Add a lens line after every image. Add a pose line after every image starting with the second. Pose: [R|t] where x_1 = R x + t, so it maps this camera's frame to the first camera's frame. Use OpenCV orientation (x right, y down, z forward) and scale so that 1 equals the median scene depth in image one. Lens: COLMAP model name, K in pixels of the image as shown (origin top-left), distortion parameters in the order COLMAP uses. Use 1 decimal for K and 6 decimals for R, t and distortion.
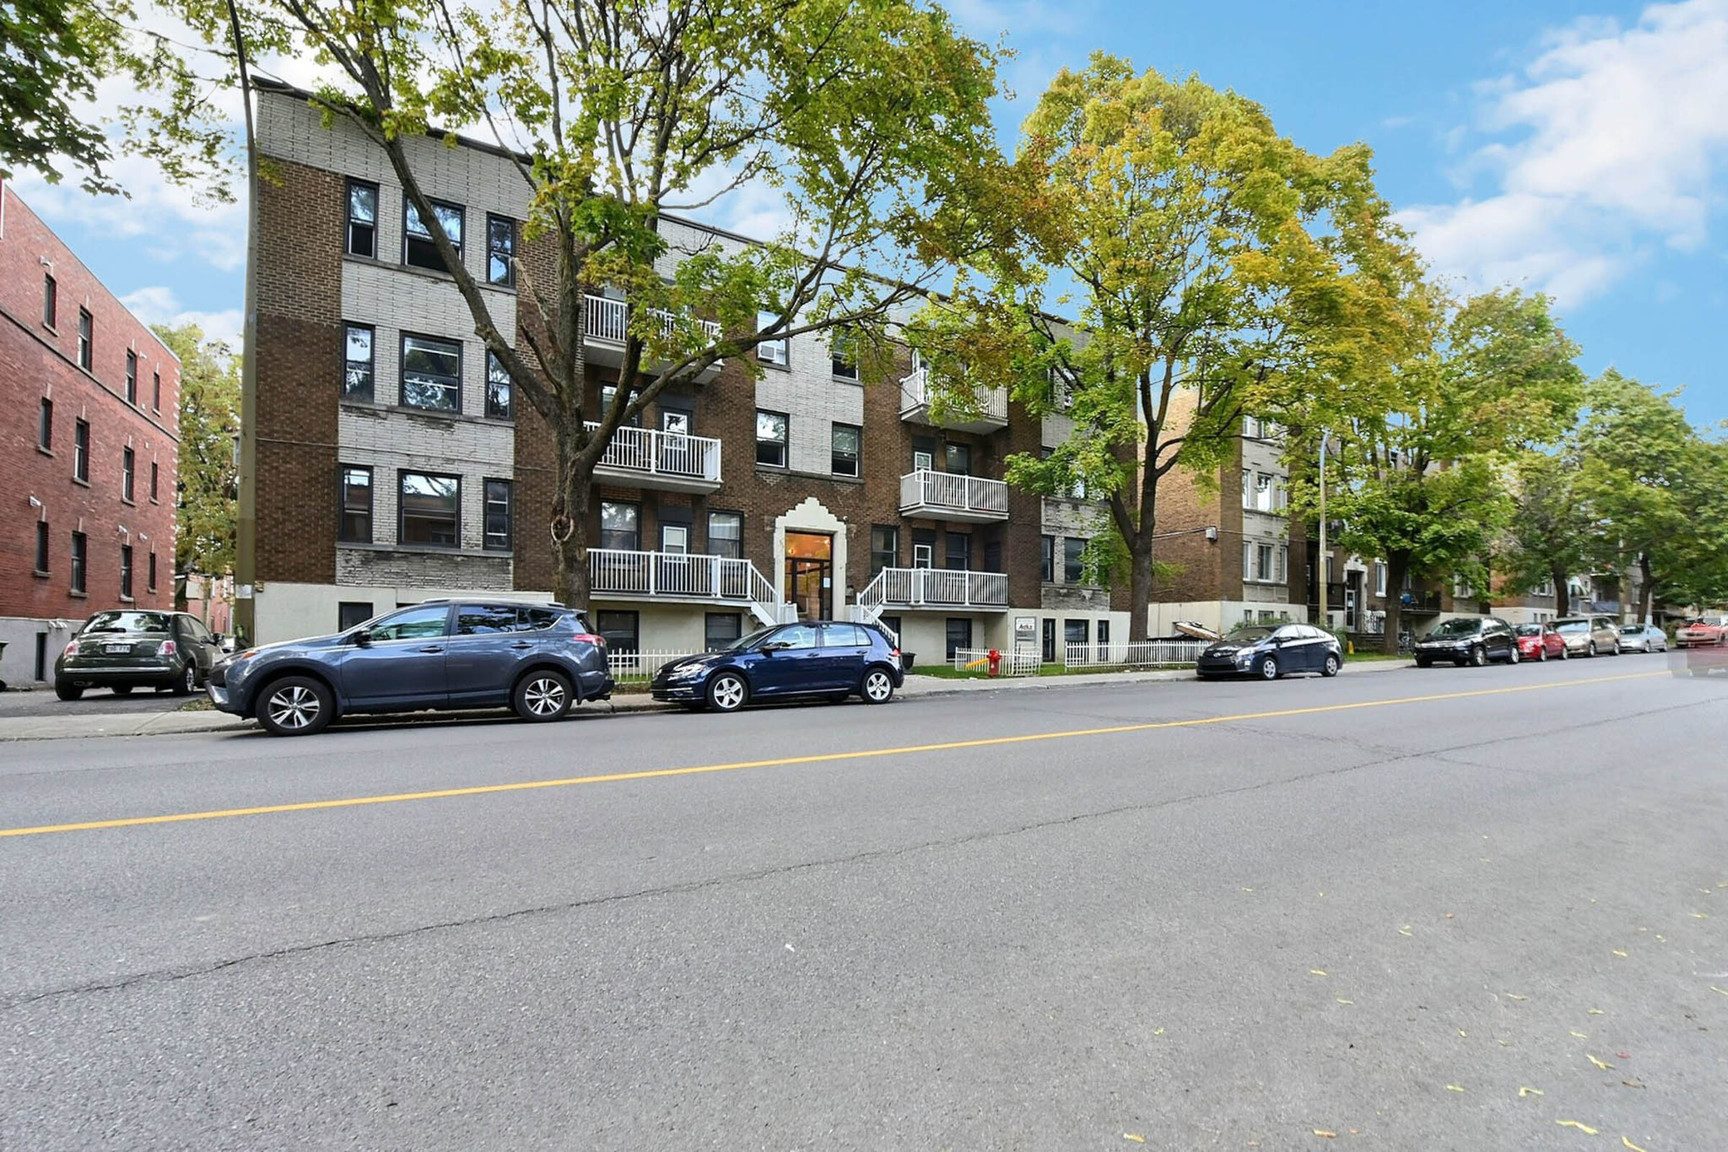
lens RADIAL K [[742.5, 0, 875.3], [0, 742.5, 583.4], [0, 0, 1]] dist [-0.016483, -0.000464]
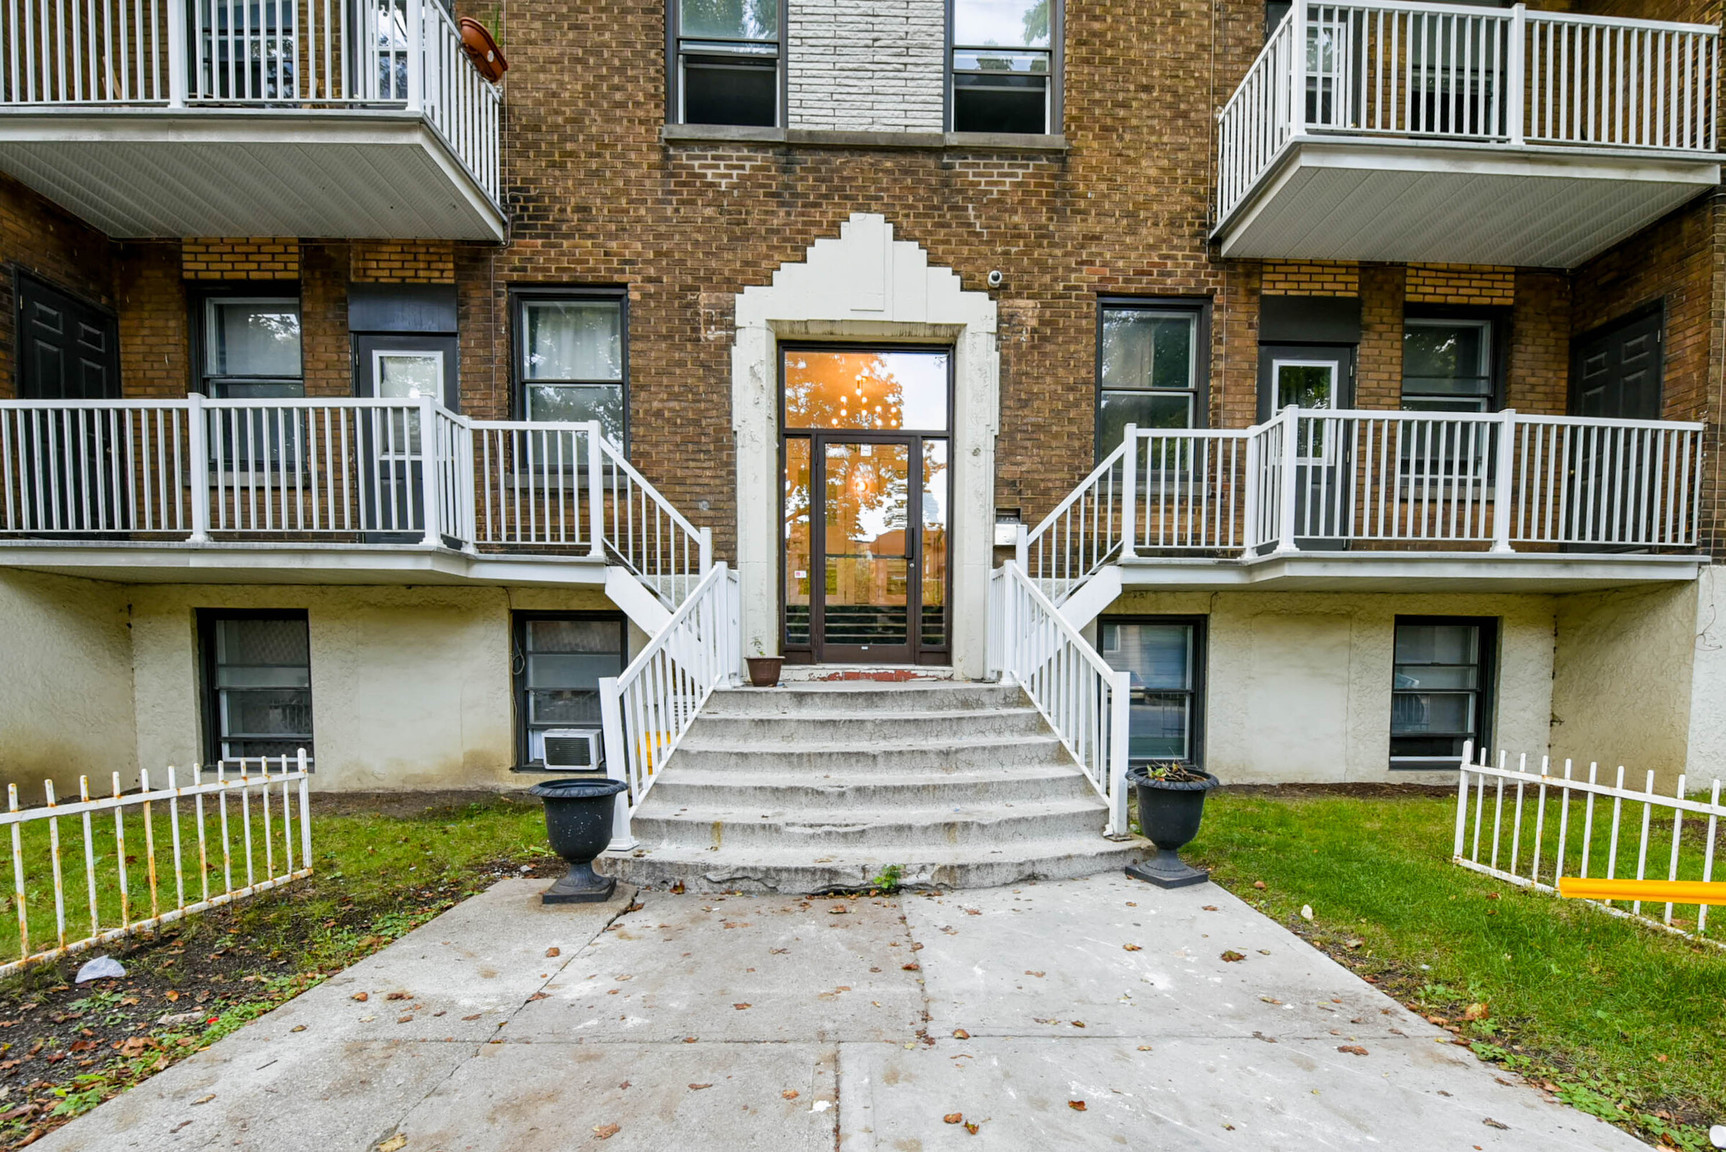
lens RADIAL K [[738.3, 0, 866.8], [0, 738.3, 728.1], [0, 0, 1]] dist [-0.016946, -0.000259]
pose [[0.873108, 0.027204, -0.486768, 0.061468], [0.037047, 0.991853, 0.121882, 0.051099], [0.486118, -0.124450, 0.864986, 0.706912]]
